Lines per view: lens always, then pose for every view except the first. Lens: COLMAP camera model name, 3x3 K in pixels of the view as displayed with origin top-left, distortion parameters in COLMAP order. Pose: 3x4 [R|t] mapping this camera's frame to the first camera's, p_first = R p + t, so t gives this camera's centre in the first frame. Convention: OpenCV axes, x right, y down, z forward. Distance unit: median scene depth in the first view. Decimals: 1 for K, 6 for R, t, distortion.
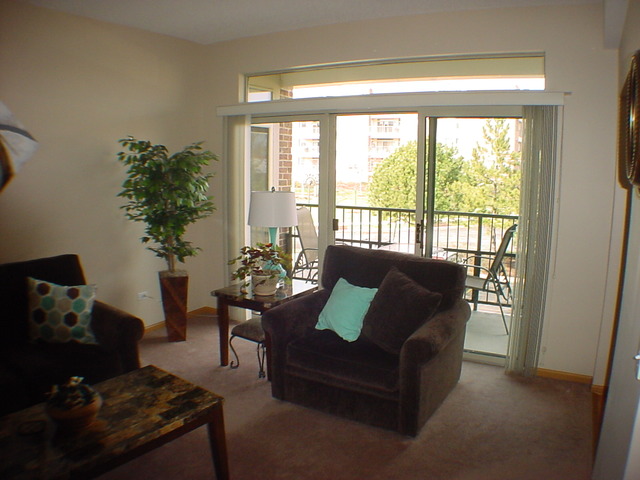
lens RADIAL K [[511.7, 0, 320.0], [0, 511.7, 240.0], [0, 0, 1]] dist [-0.266955, 0.113888]
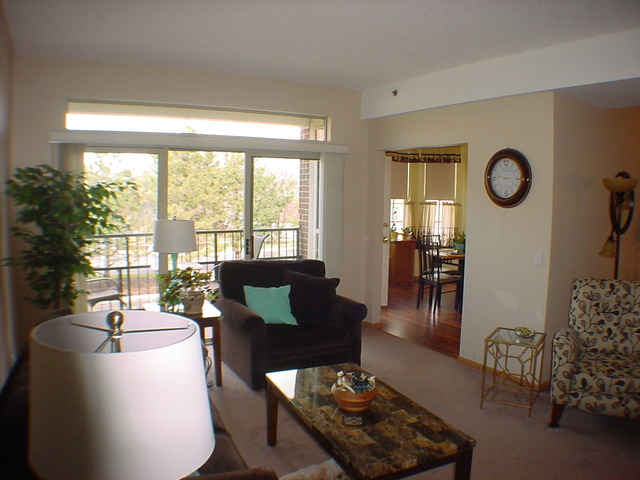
lens RADIAL K [[511.7, 0, 320.0], [0, 511.7, 240.0], [0, 0, 1]] dist [-0.266955, 0.113888]
pose [[0.494916, -0.092151, 0.864041, -0.816715], [0.125129, 0.991555, 0.034077, -0.052458], [-0.859884, 0.091252, 0.502267, 0.201438]]
